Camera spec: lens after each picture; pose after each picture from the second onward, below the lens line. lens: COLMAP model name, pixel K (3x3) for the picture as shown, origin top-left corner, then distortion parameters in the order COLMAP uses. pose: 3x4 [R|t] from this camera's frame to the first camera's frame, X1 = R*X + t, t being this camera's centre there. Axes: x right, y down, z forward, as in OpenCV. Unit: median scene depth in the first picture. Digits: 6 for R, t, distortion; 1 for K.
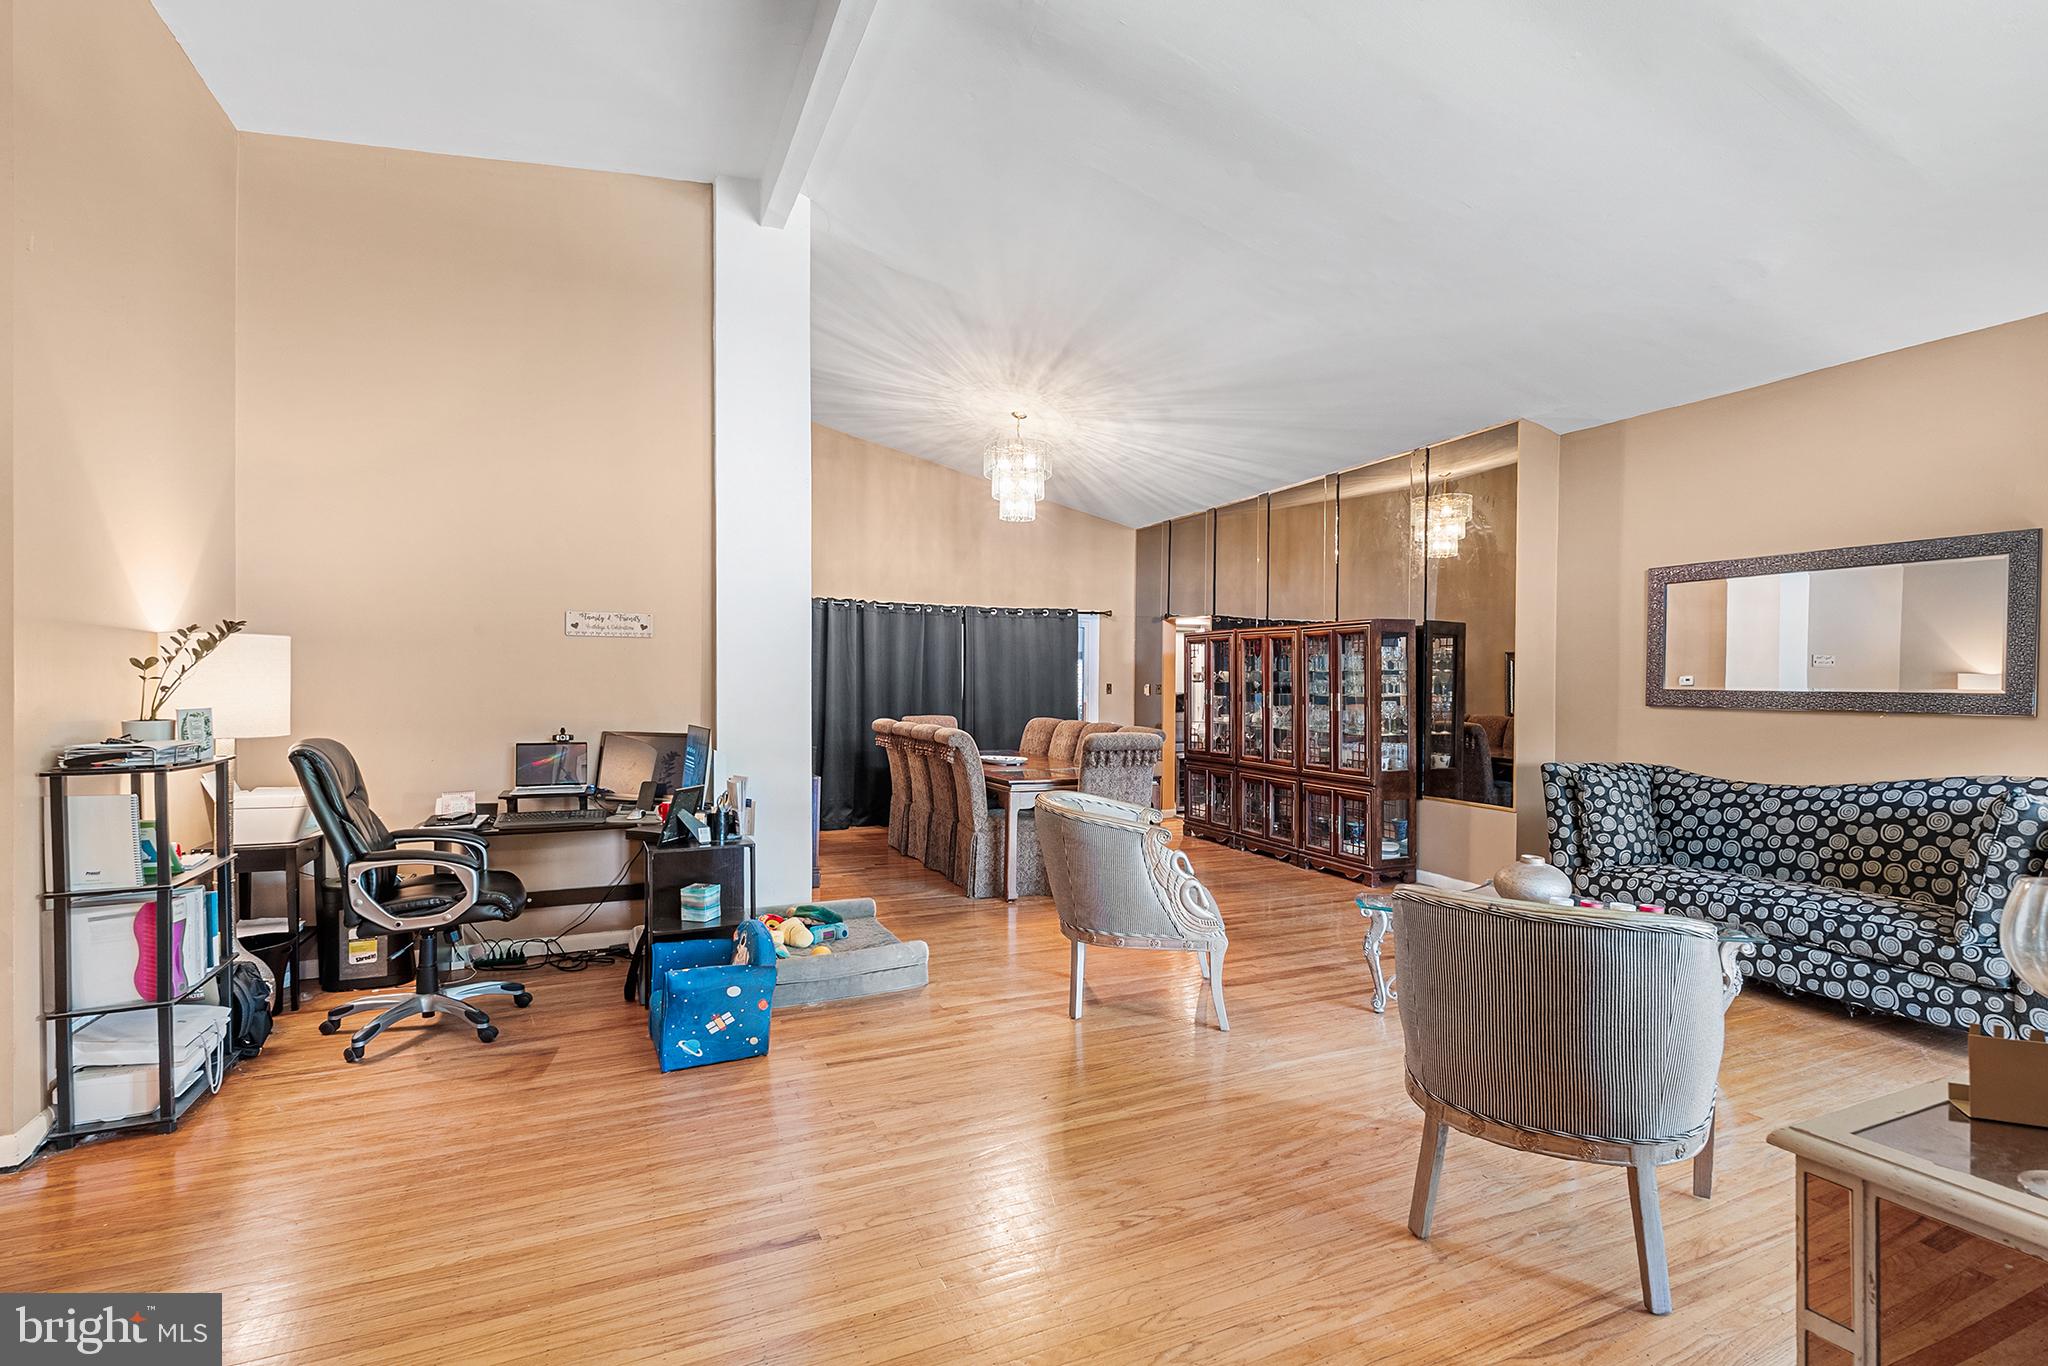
lens RADIAL K [[930.4, 0, 1025.0], [0, 930.4, 665.4], [0, 0, 1]] dist [-0.001230, 0.000285]
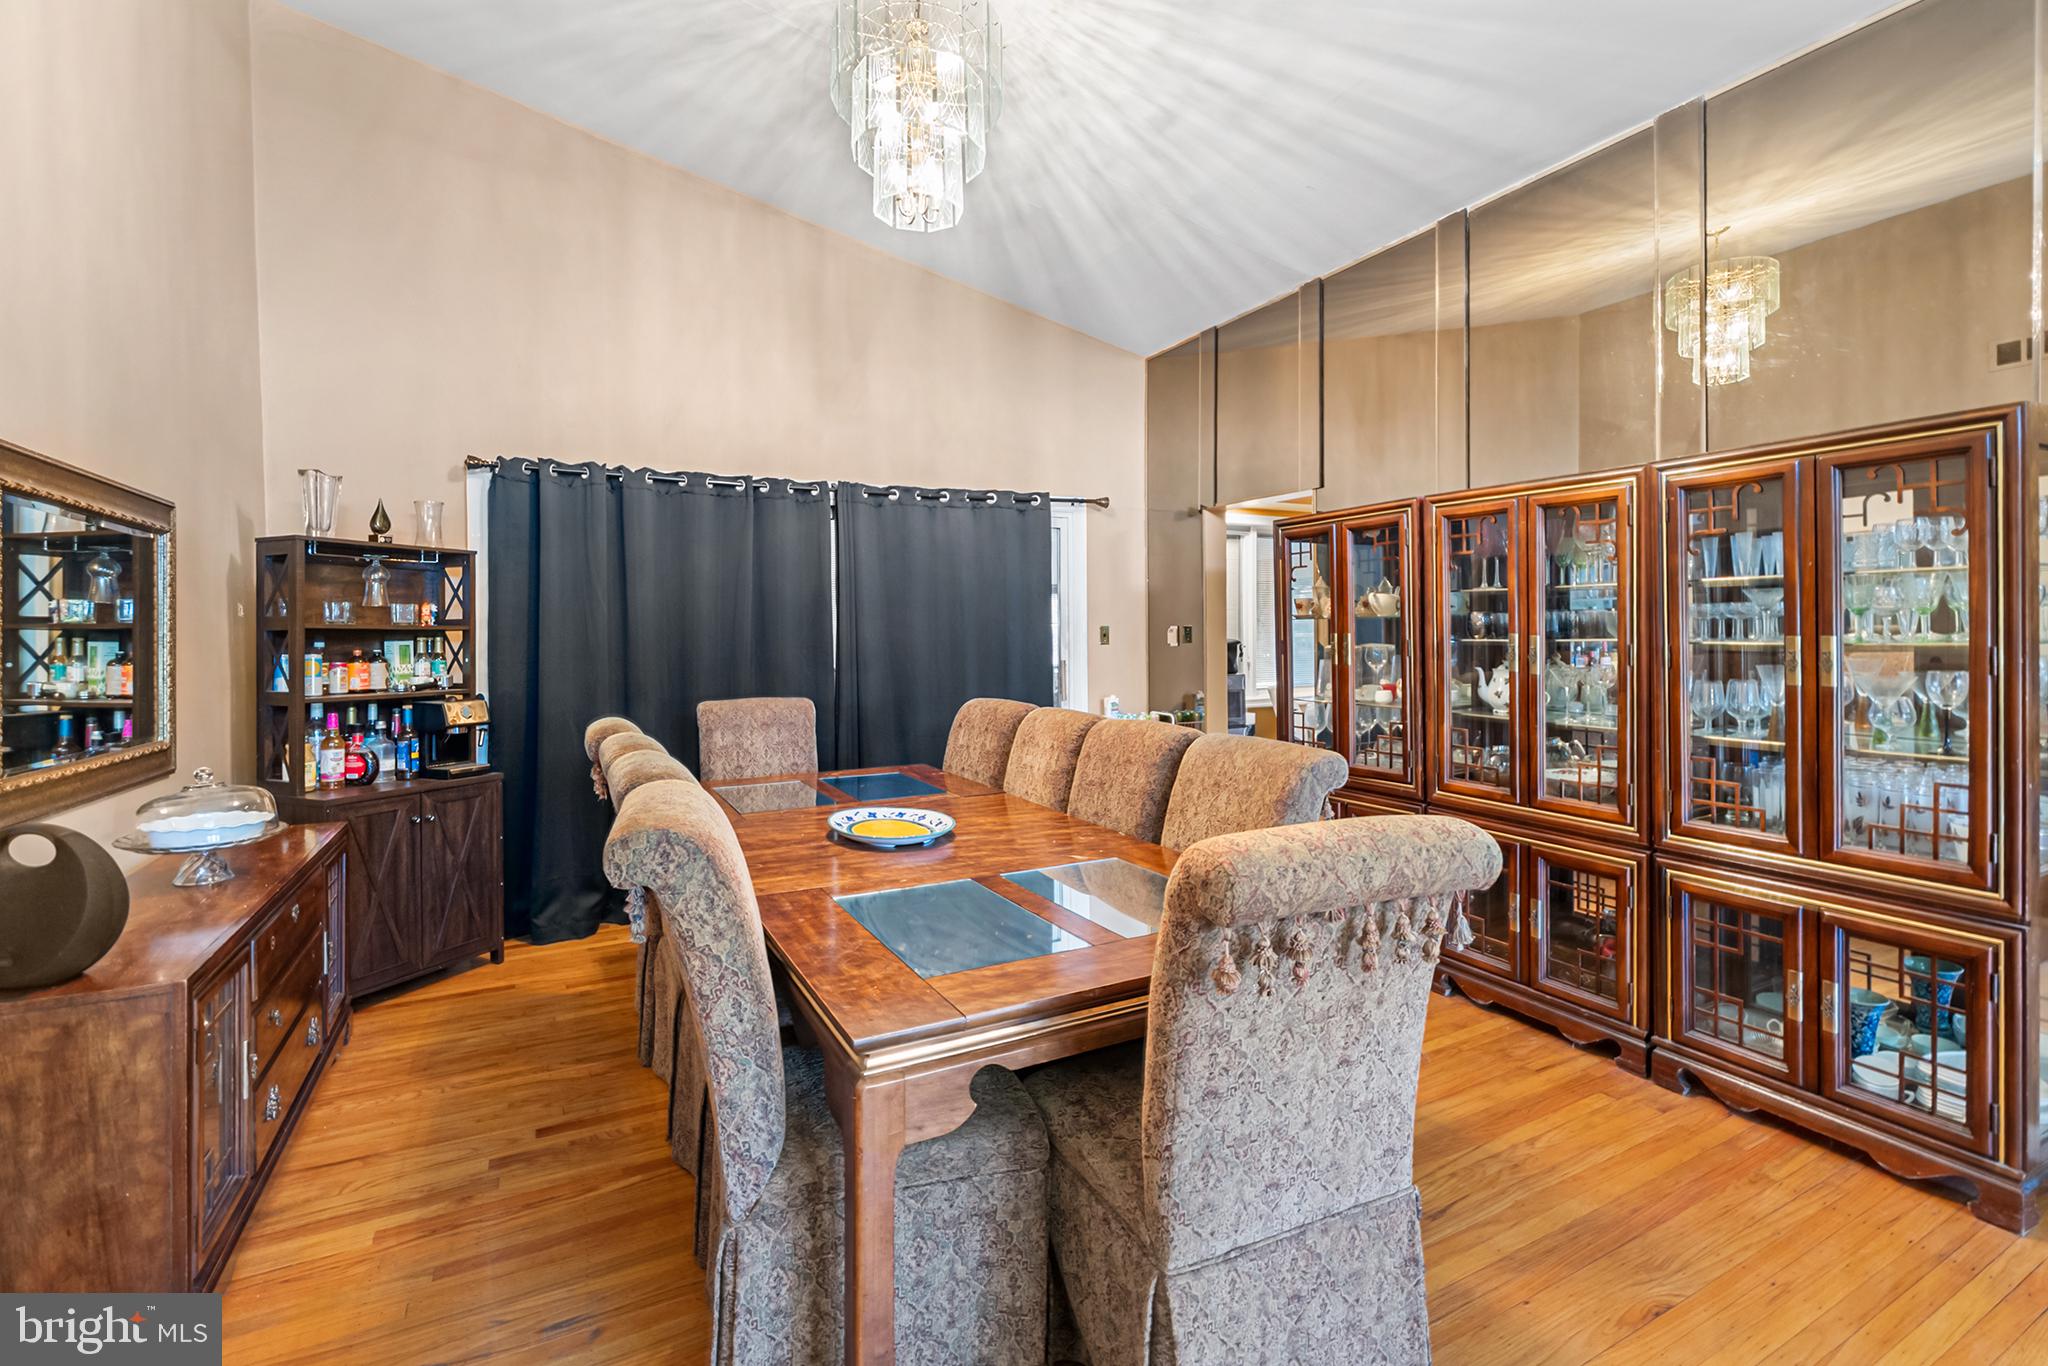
lens RADIAL K [[917.8, 0, 1026.9], [0, 917.8, 629.7], [0, 0, 1]] dist [-0.000357, 0.000052]
pose [[0.997899, -0.018114, 0.062208, 0.008504], [0.016974, 0.999679, 0.018793, 0.011053], [-0.062529, -0.017698, 0.997886, 0.492490]]
